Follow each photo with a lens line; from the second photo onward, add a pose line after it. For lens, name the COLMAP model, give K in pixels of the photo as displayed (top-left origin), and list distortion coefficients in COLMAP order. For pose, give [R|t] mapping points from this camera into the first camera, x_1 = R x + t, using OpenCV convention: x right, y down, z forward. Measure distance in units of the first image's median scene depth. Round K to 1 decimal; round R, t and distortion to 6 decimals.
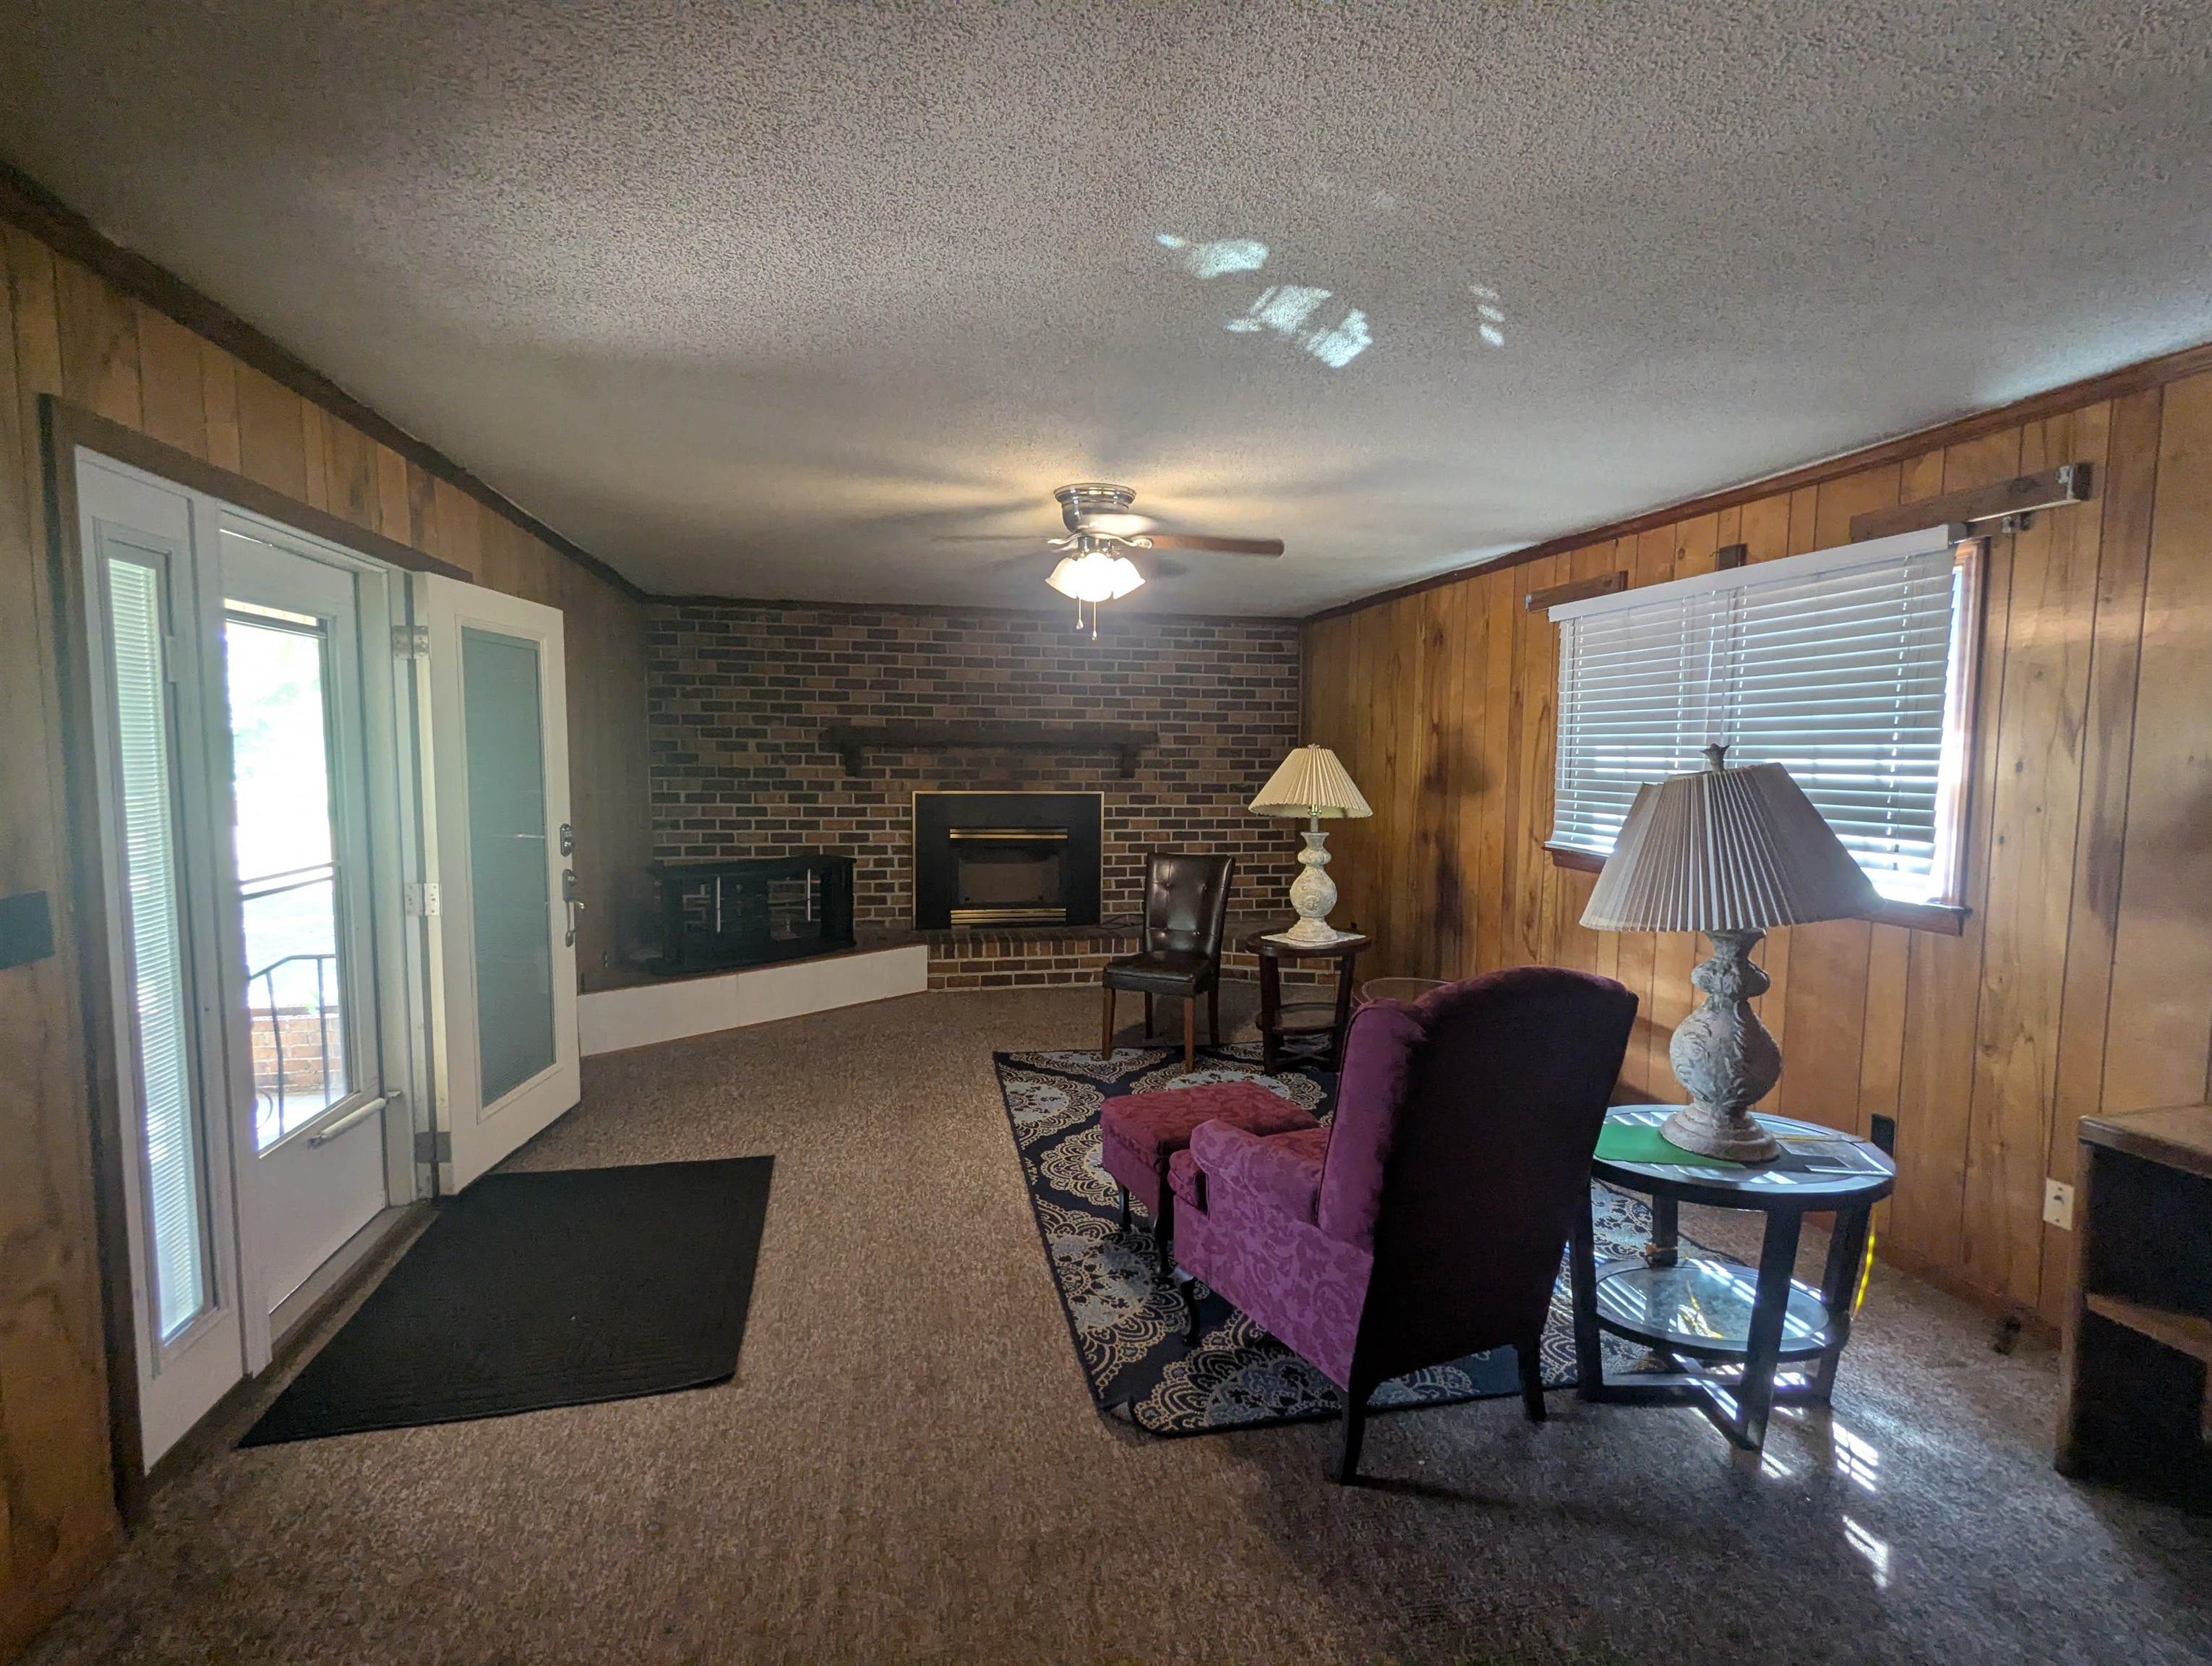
lens RADIAL K [[1057.5, 0, 1110.8], [0, 1057.5, 828.0], [0, 0, 1]] dist [0.000711, 0.001161]
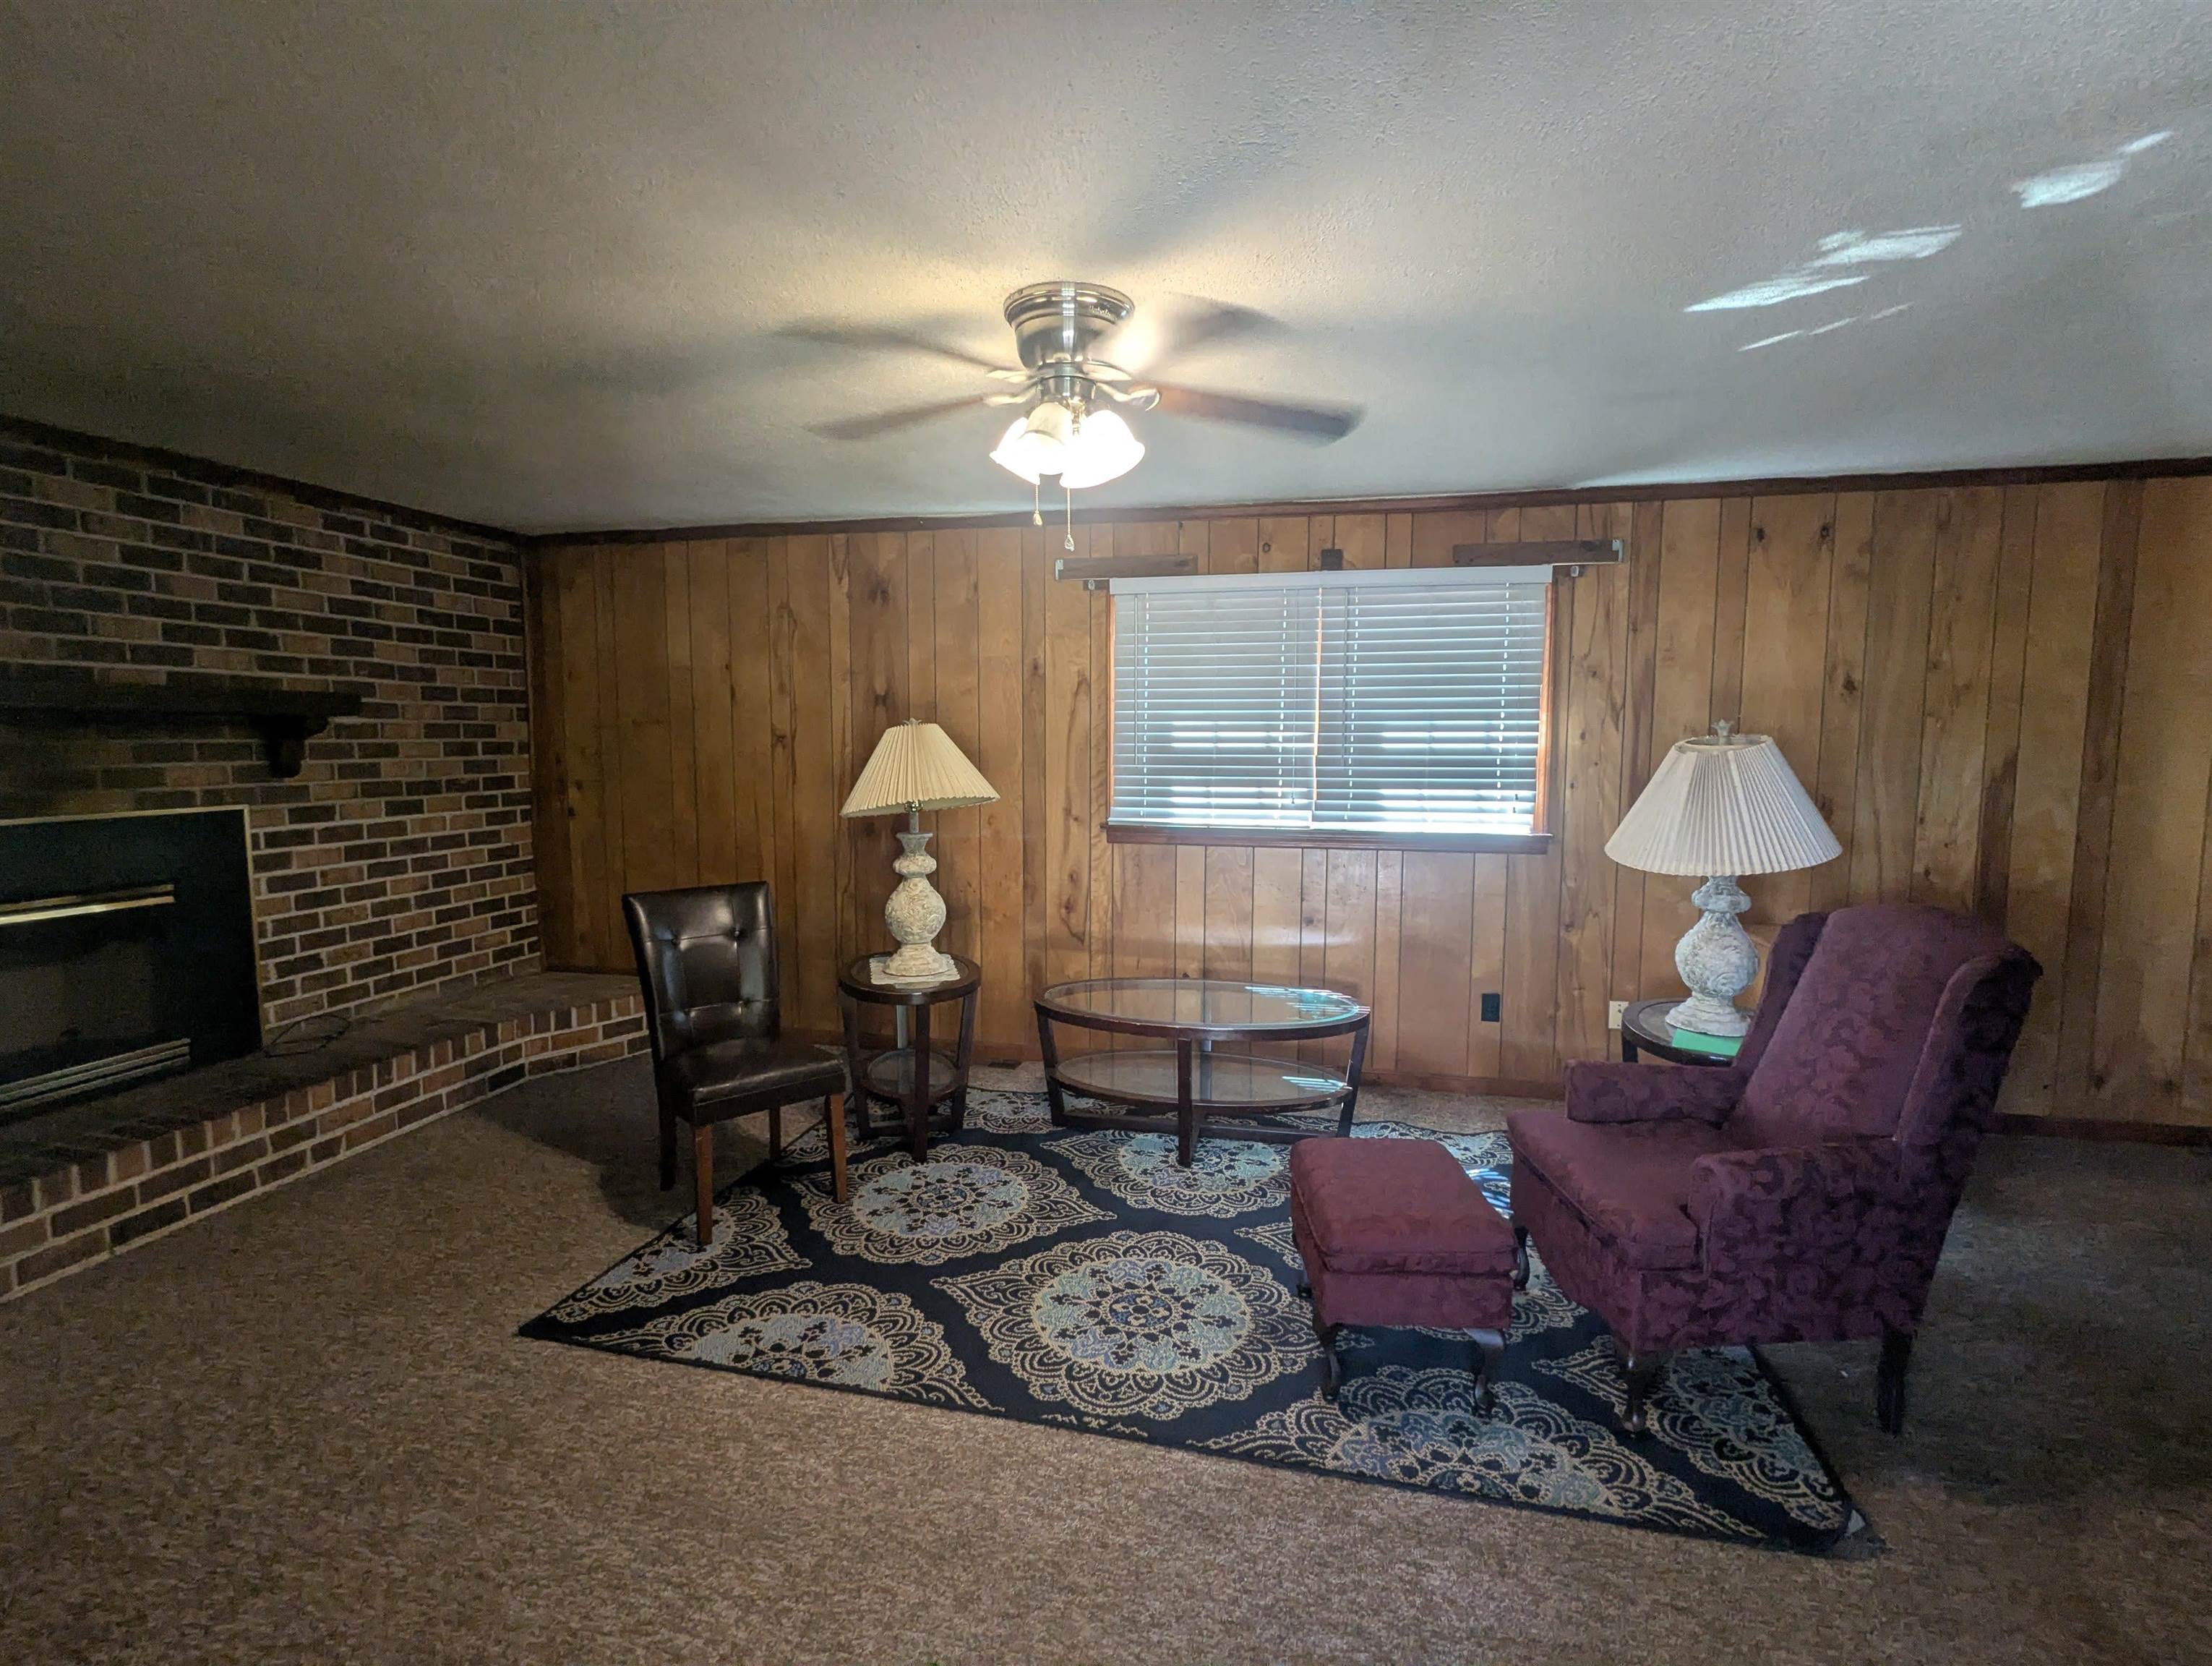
lens RADIAL K [[1057.5, 0, 1110.8], [0, 1057.5, 828.0], [0, 0, 1]] dist [0.000711, 0.001161]
pose [[0.425690, -0.088809, 0.900500, -0.440806], [0.068162, 0.995492, 0.065955, -0.040811], [-0.902298, 0.033304, 0.429824, 0.542129]]
